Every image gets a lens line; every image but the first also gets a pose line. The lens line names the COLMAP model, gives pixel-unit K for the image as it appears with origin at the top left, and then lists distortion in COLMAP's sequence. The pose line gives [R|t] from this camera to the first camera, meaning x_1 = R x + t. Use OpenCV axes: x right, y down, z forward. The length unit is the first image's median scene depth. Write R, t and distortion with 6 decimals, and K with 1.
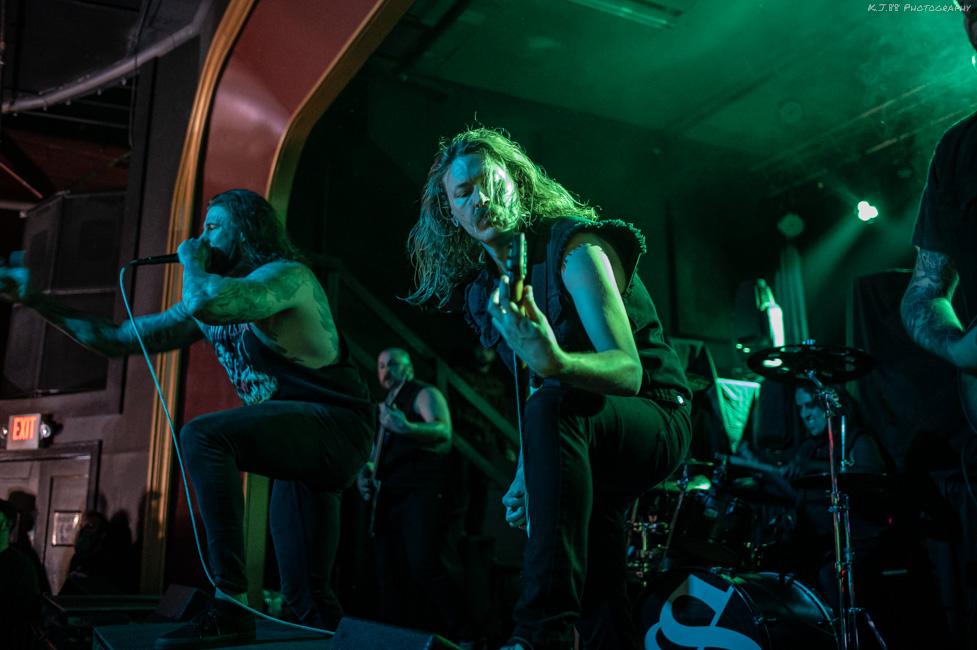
lens RADIAL K [[958.2, 0, 485.0], [0, 958.2, 307.6], [0, 0, 1]] dist [-0.078521, 0.072639]
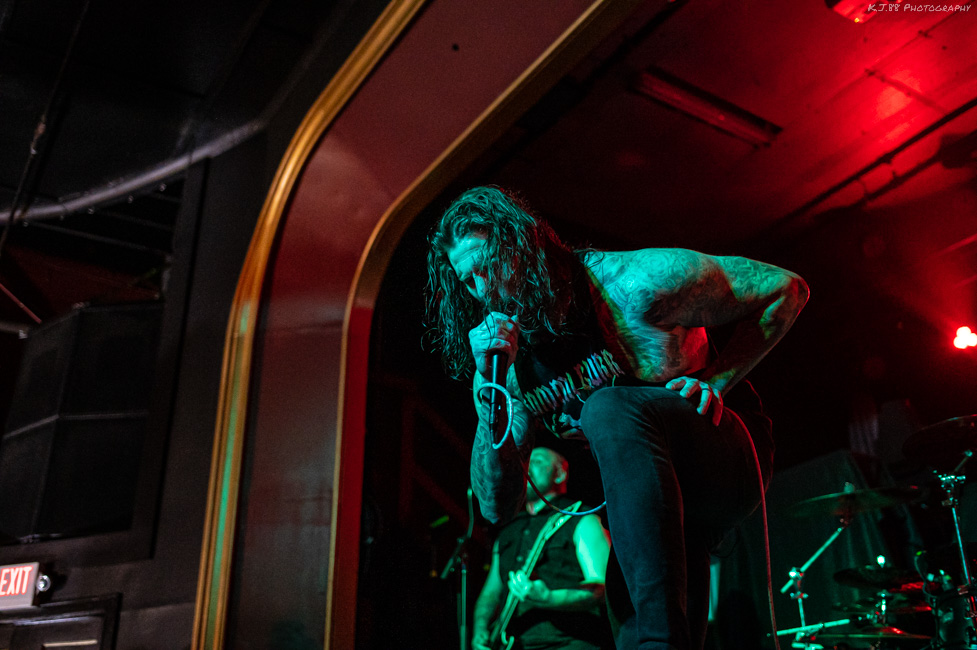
lens RADIAL K [[958.2, 0, 485.0], [0, 958.2, 307.6], [0, 0, 1]] dist [-0.078521, 0.072639]
pose [[0.996657, 0.029826, 0.076060, -0.153033], [-0.012857, 0.976640, -0.214499, 0.065495], [-0.080681, 0.212804, 0.973758, 0.134735]]
